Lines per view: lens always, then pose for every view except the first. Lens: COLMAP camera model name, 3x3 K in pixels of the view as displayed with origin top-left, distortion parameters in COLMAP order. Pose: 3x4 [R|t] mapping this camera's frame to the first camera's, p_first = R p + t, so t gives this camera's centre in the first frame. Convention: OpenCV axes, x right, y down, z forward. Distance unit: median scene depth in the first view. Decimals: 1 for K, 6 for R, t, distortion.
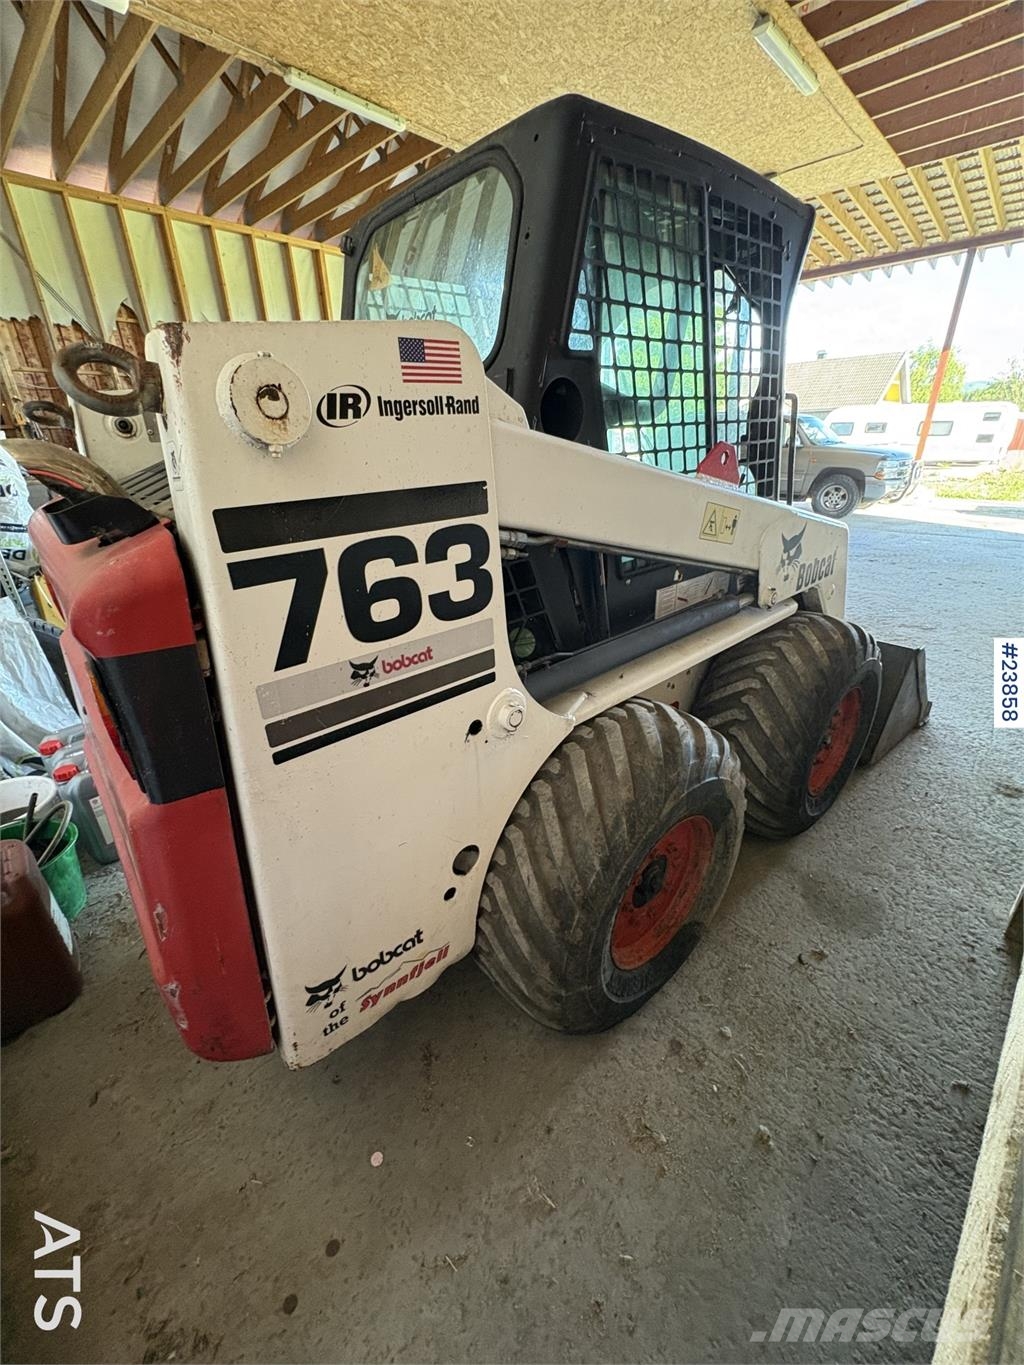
lens RADIAL K [[545.6, 0, 514.3], [0, 545.6, 684.6], [0, 0, 1]] dist [-0.019569, -0.000044]
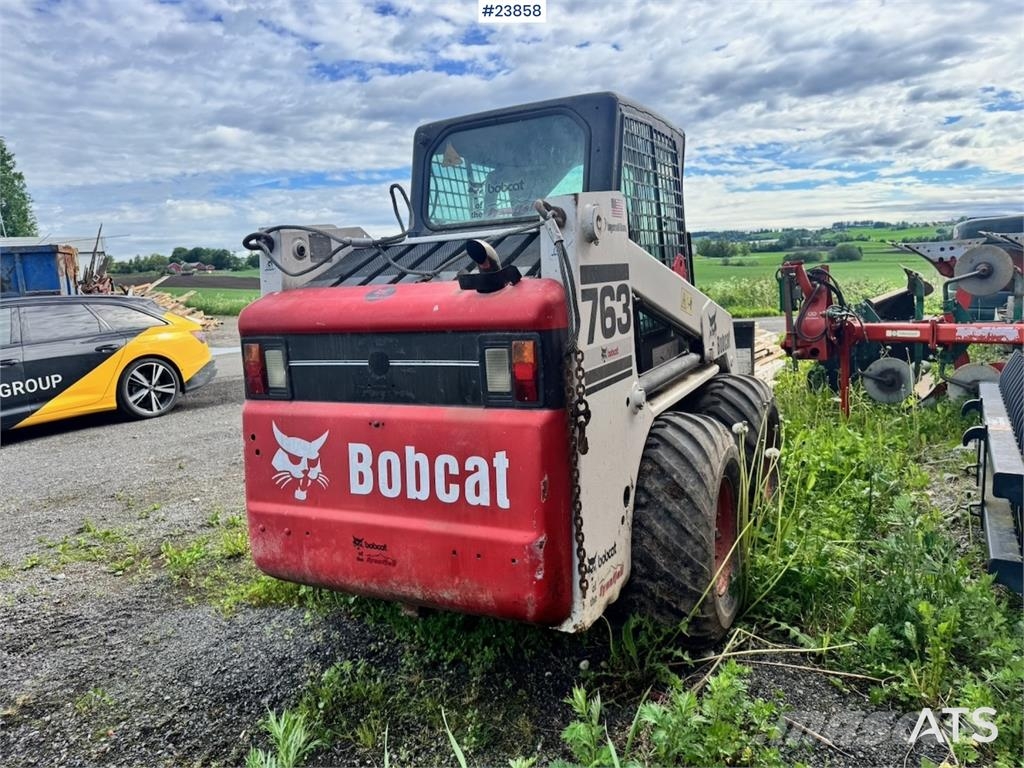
lens RADIAL K [[739.5, 0, 512.0], [0, 739.5, 384.0], [0, 0, 1]] dist [0.029789, -0.031522]
pose [[0.928857, -0.080420, 0.361605, -1.430799], [0.187730, 0.943708, -0.272345, 0.678061], [-0.319347, 0.320854, 0.891667, -1.098665]]
